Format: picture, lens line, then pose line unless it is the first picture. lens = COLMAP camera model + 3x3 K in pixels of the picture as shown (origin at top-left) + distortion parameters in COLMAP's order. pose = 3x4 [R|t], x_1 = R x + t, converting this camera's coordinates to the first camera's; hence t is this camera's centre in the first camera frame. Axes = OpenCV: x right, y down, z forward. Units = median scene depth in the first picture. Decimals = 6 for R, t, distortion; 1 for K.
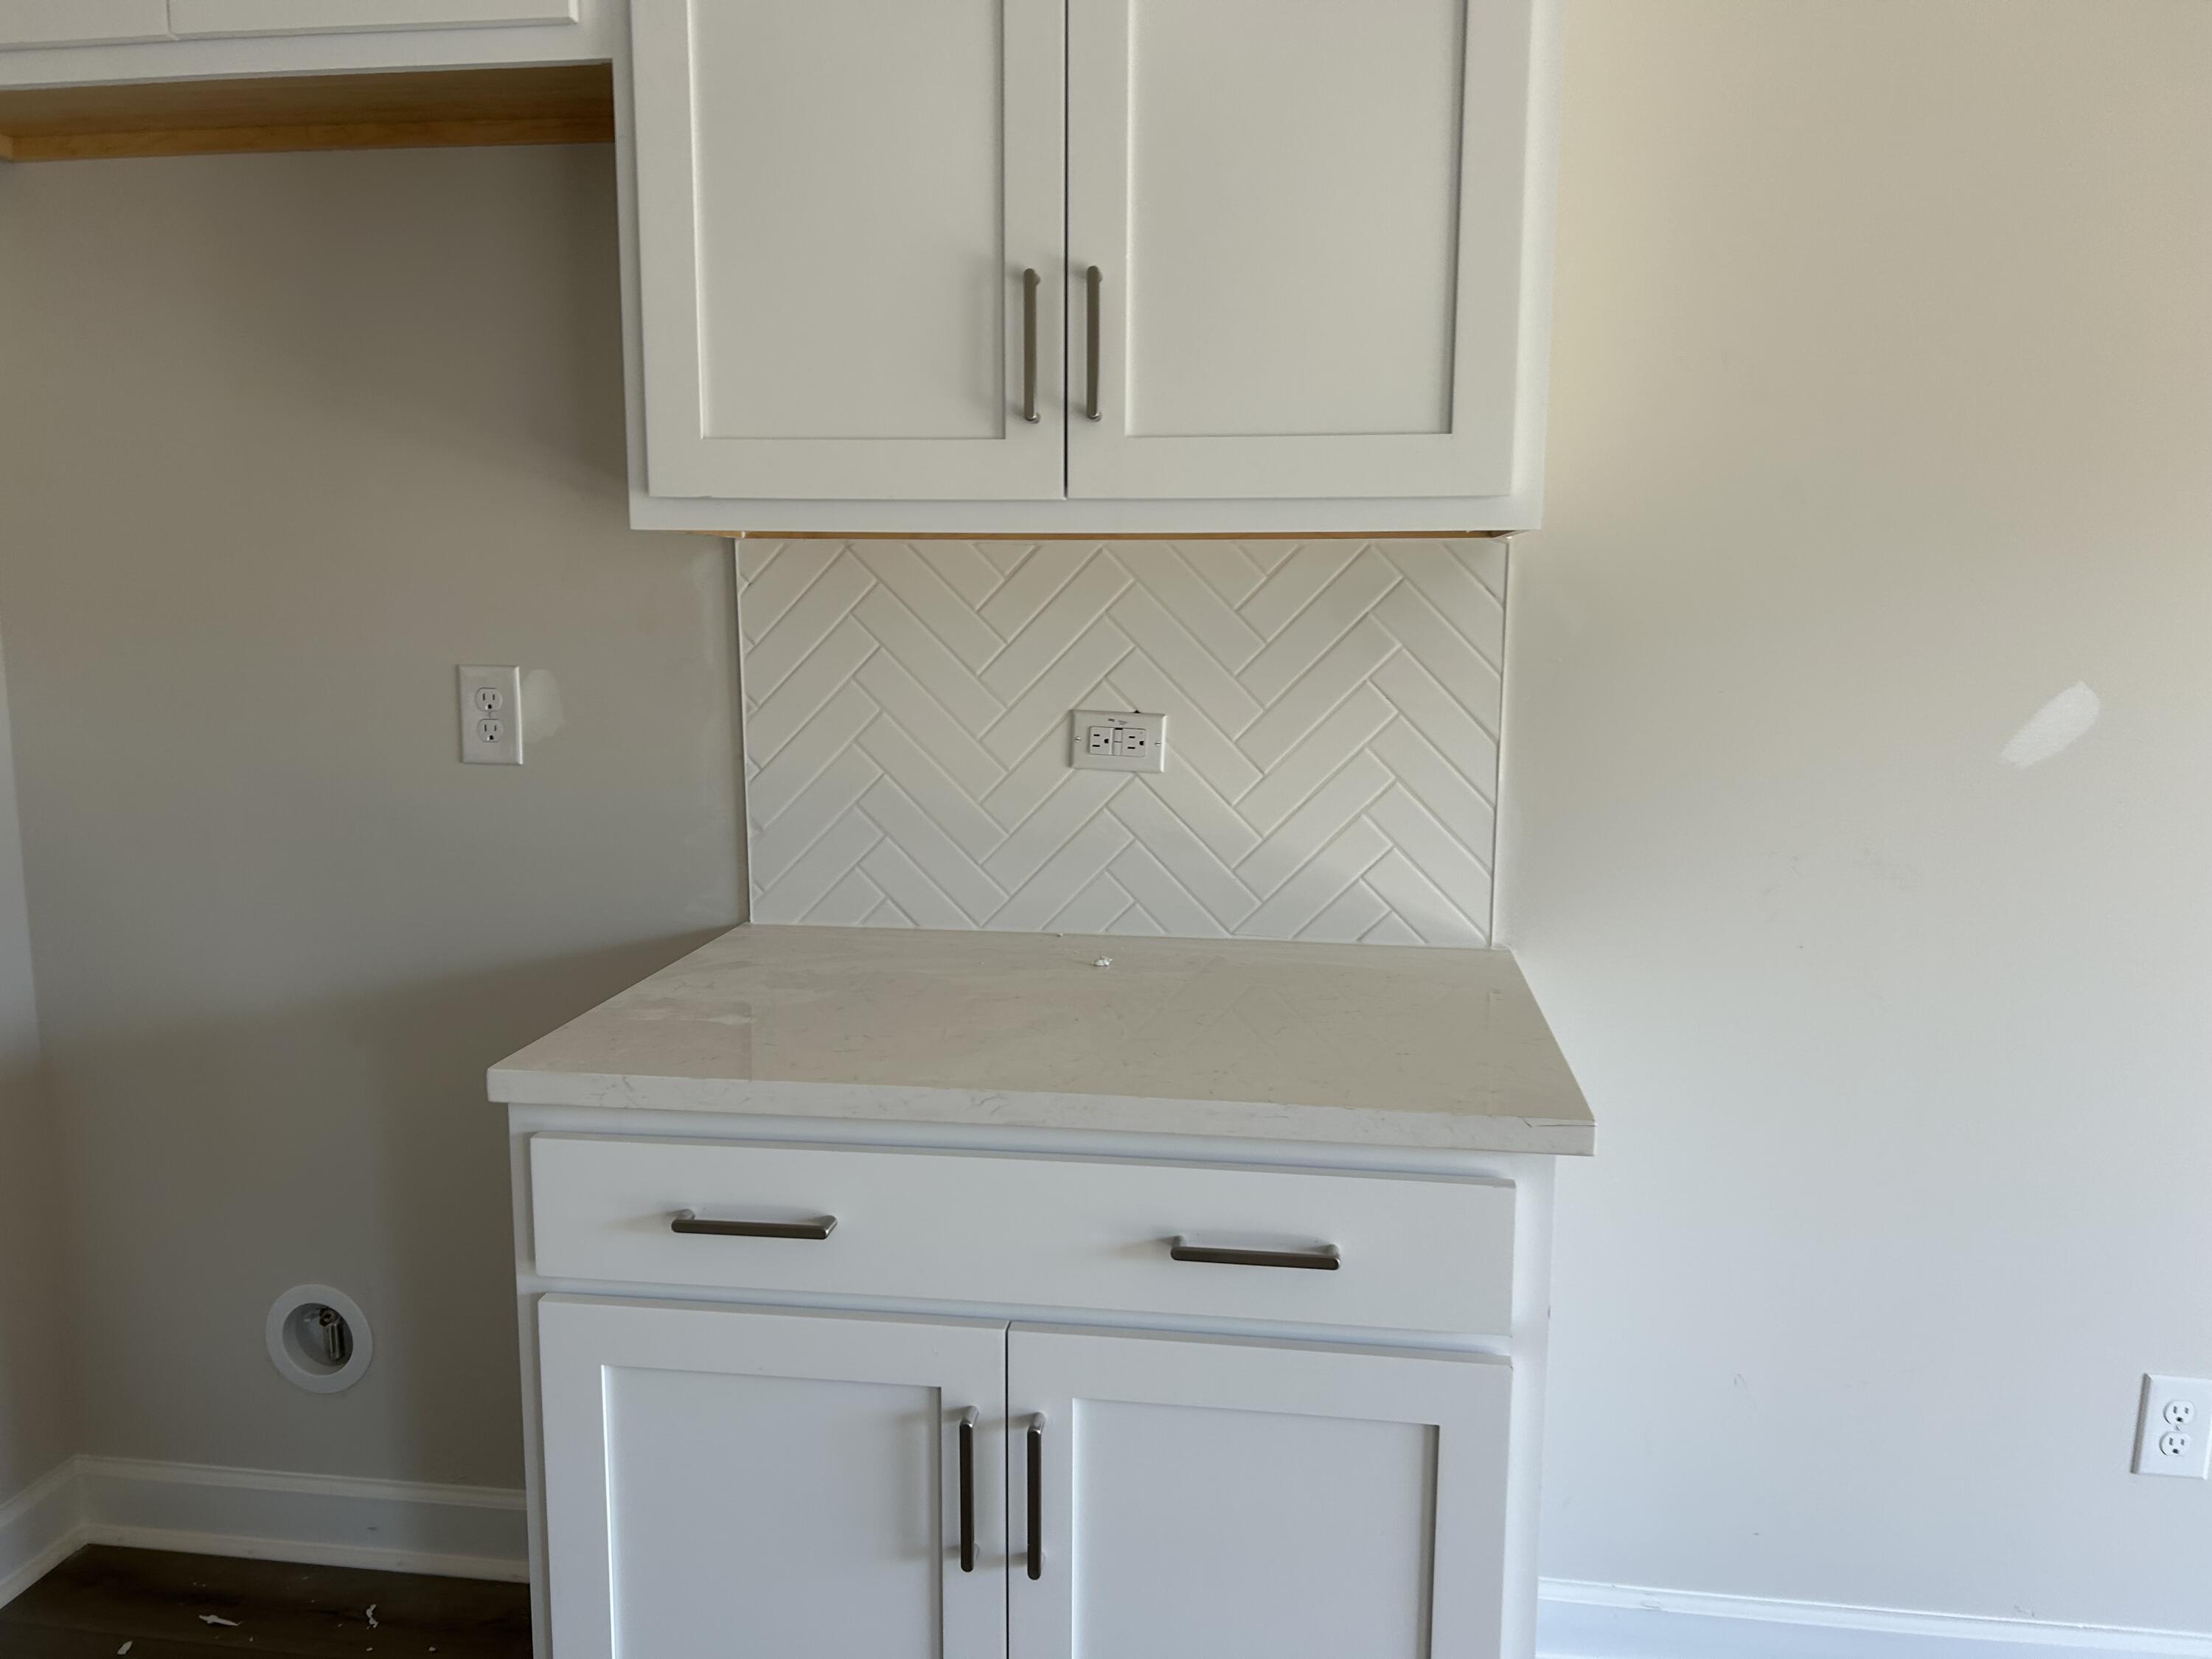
lens RADIAL K [[1675.5, 0, 1106.0], [0, 1675.5, 829.5], [0, 0, 1]] dist [0.121912, -0.121927]
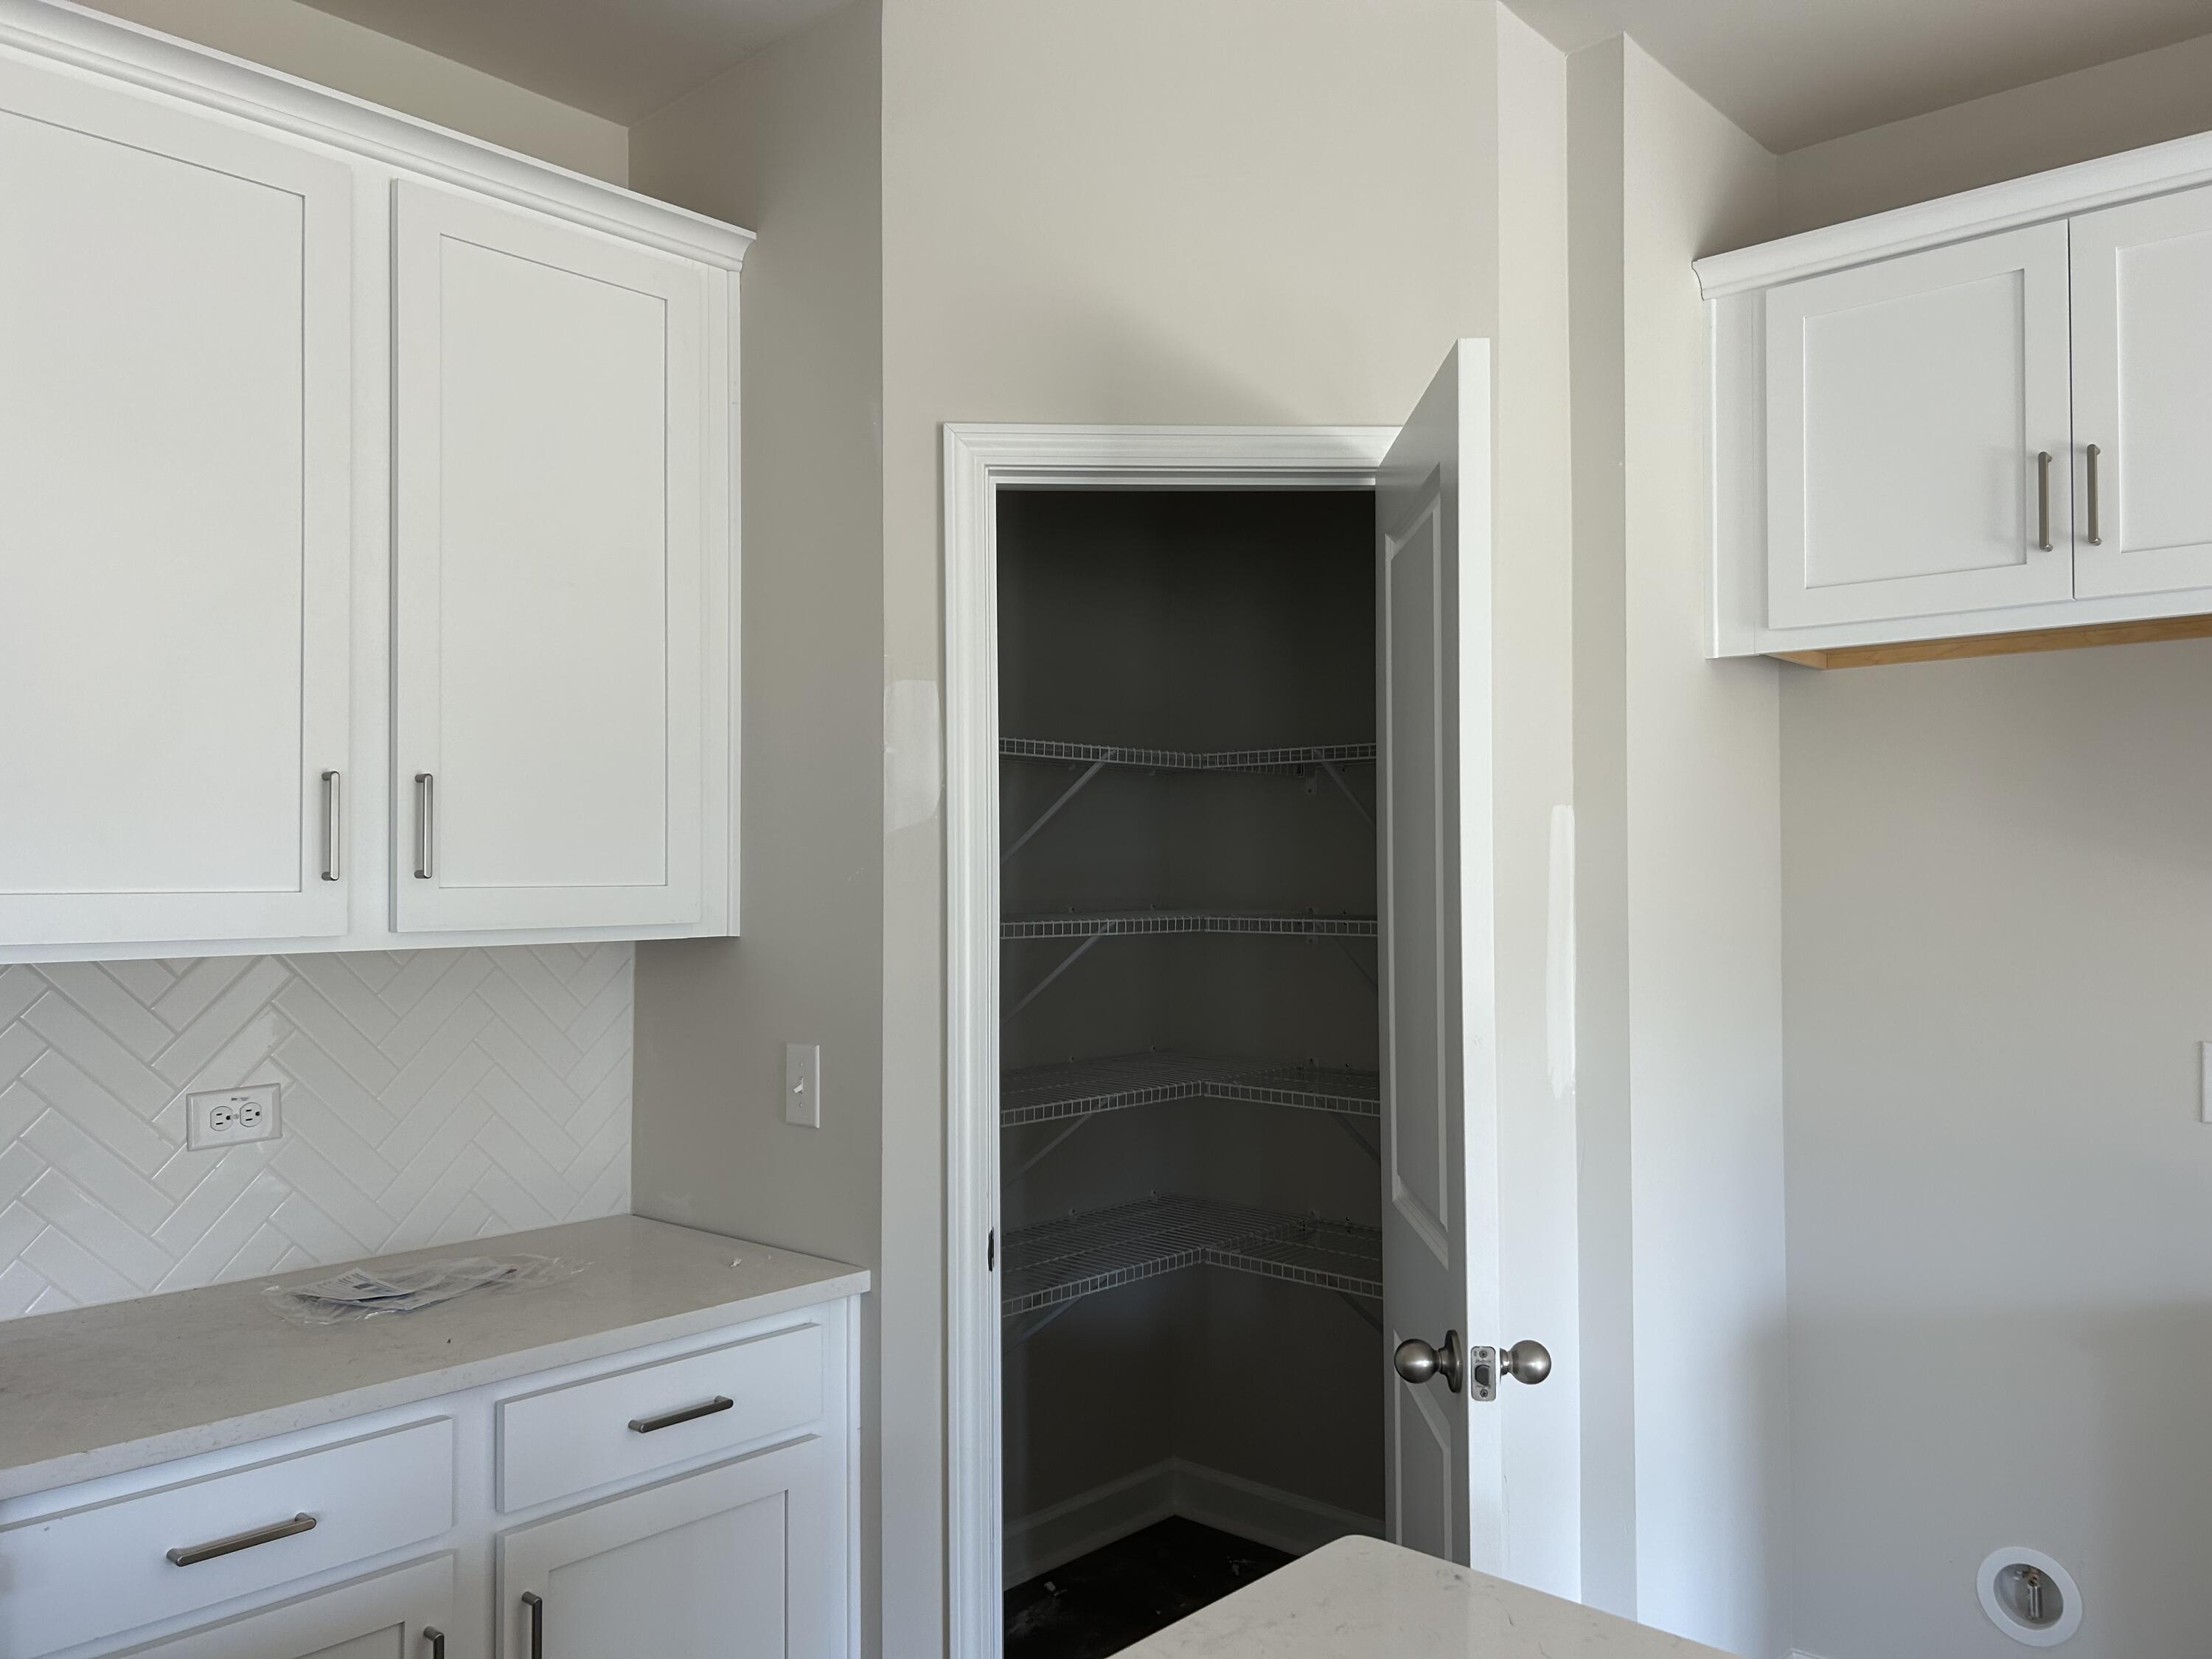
lens RADIAL K [[1697.0, 0, 1106.0], [0, 1697.0, 829.5], [0, 0, 1]] dist [0.037604, -0.033566]
pose [[0.826800, -0.014641, -0.562306, -0.407537], [-0.083832, 0.985289, -0.148920, 0.002261], [0.556214, 0.170266, 0.813410, -0.553525]]
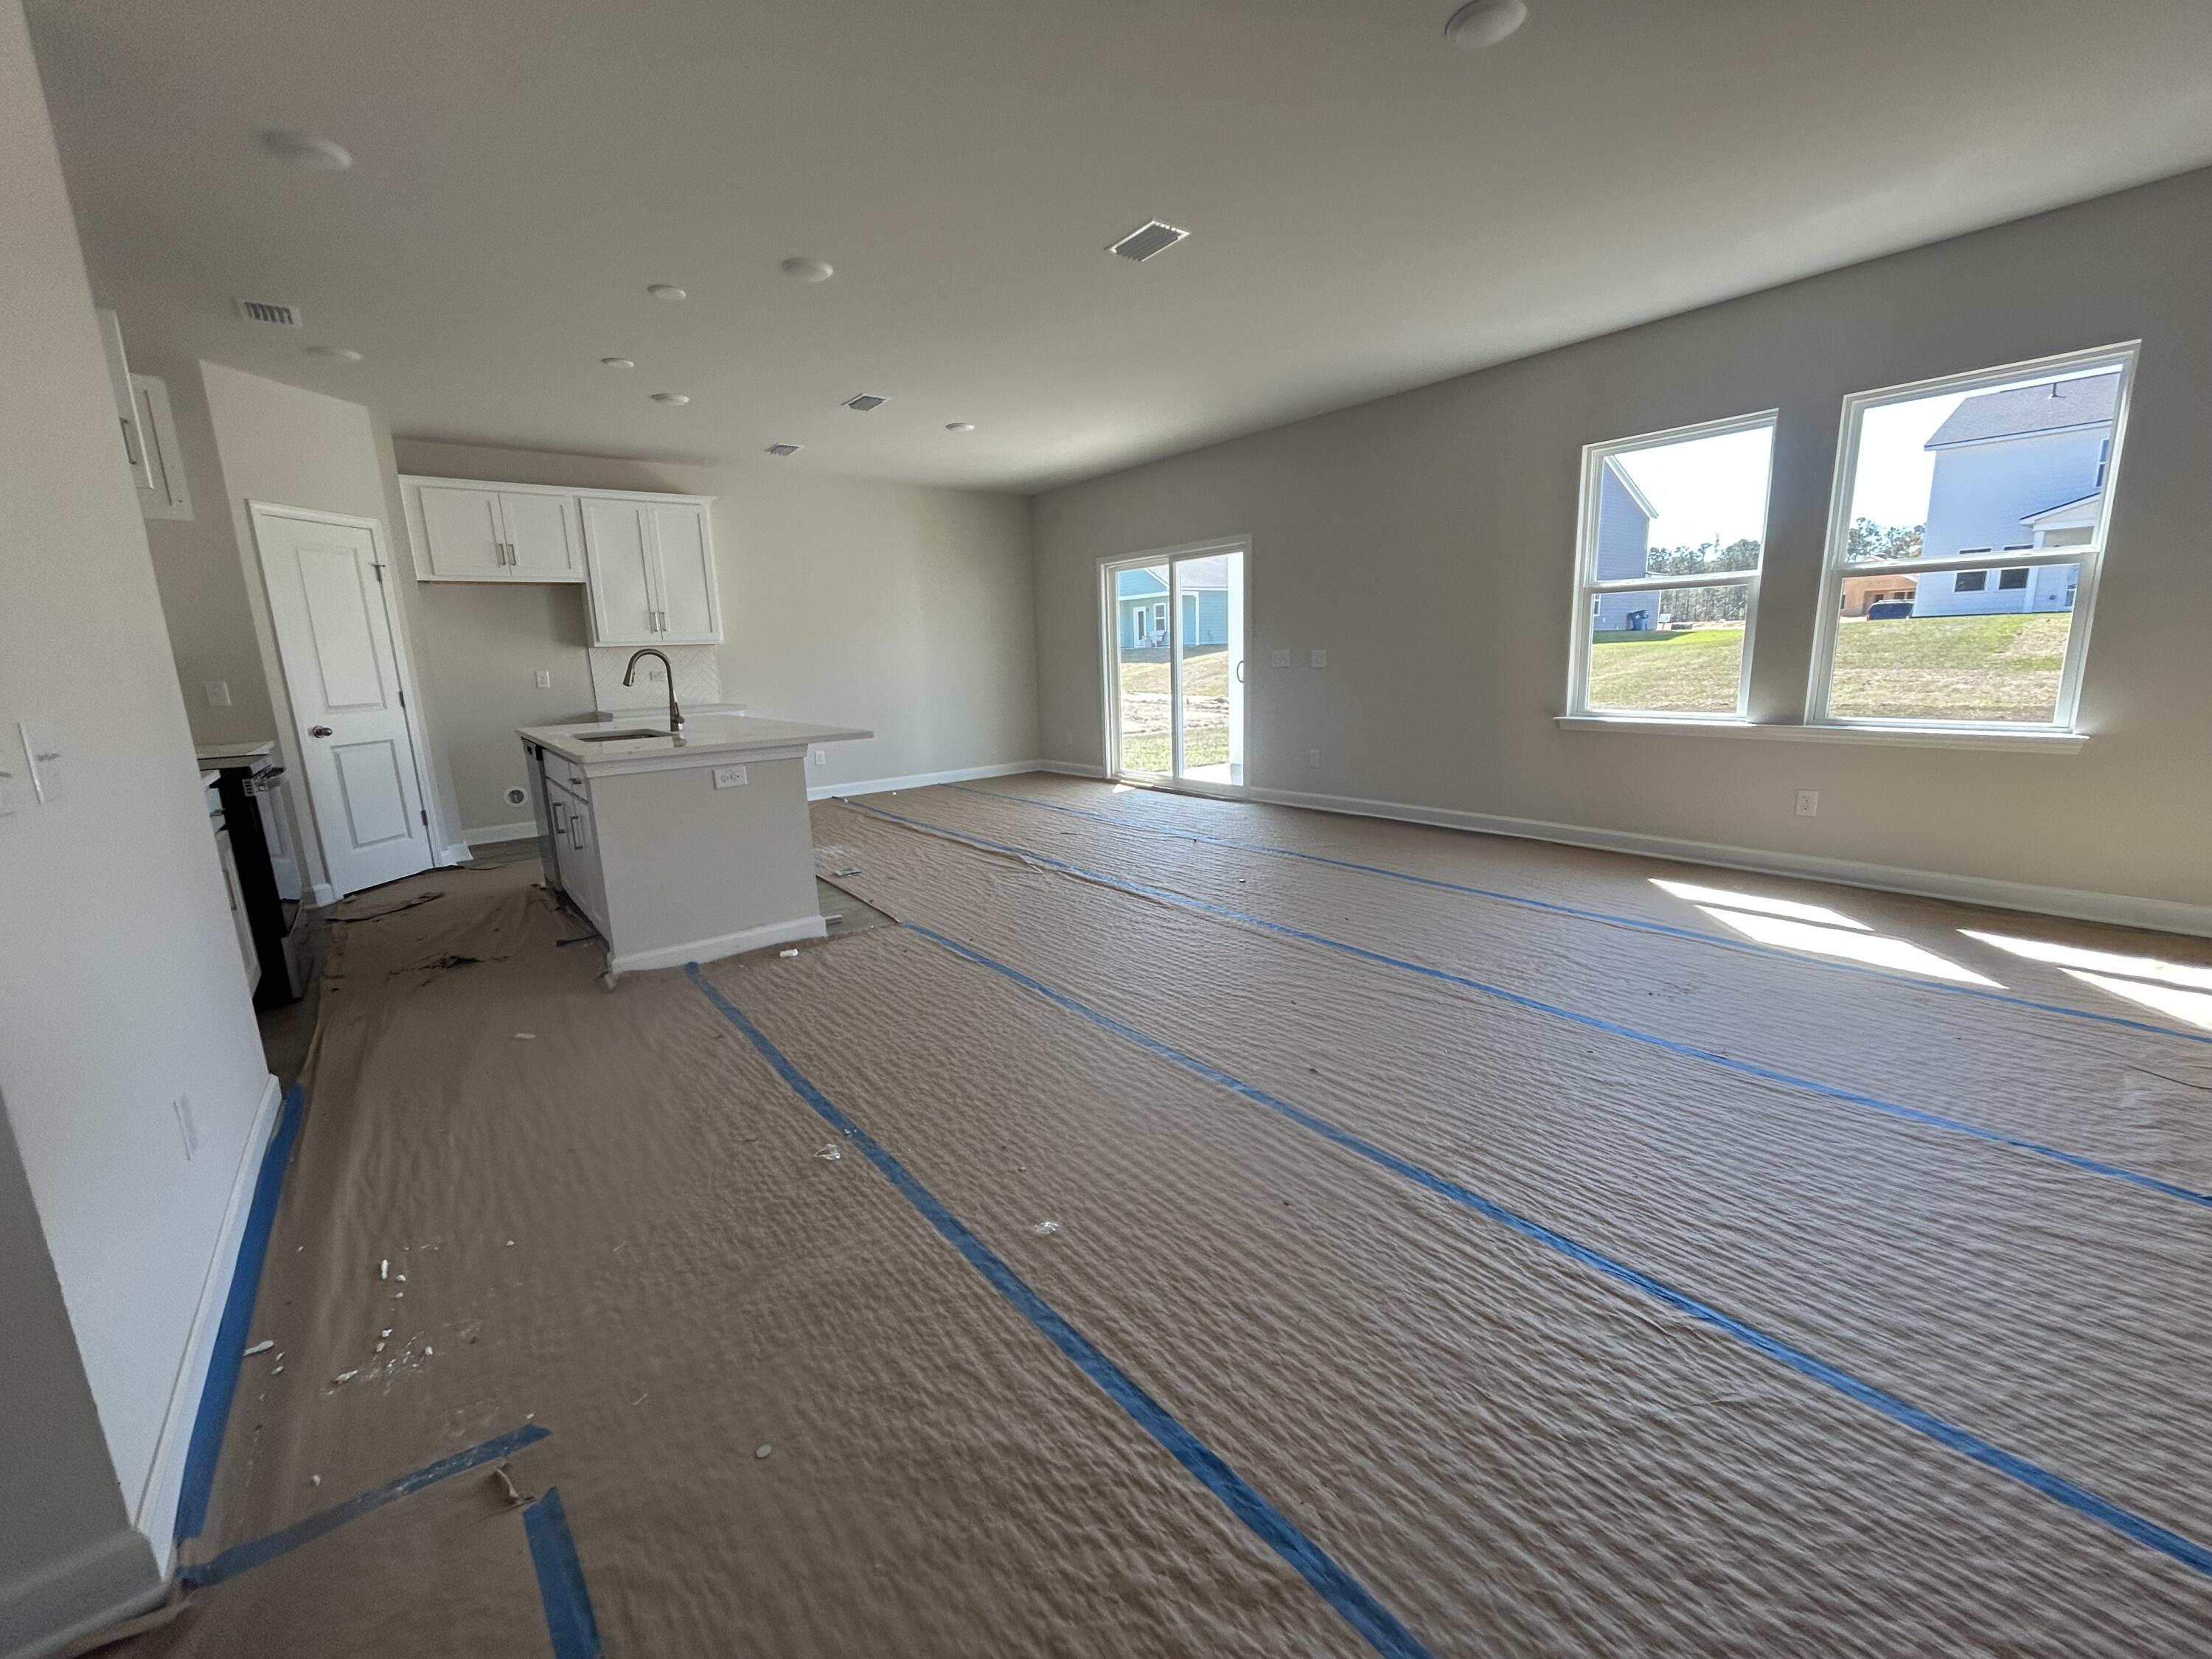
lens RADIAL K [[901.2, 0, 1091.8], [0, 901.2, 823.0], [0, 0, 1]] dist [0.017813, 0.000076]
pose [[0.693925, -0.159918, 0.702064, -1.602710], [0.143616, 0.986173, 0.082682, 0.530179], [-0.705580, 0.043453, 0.707297, -3.093943]]
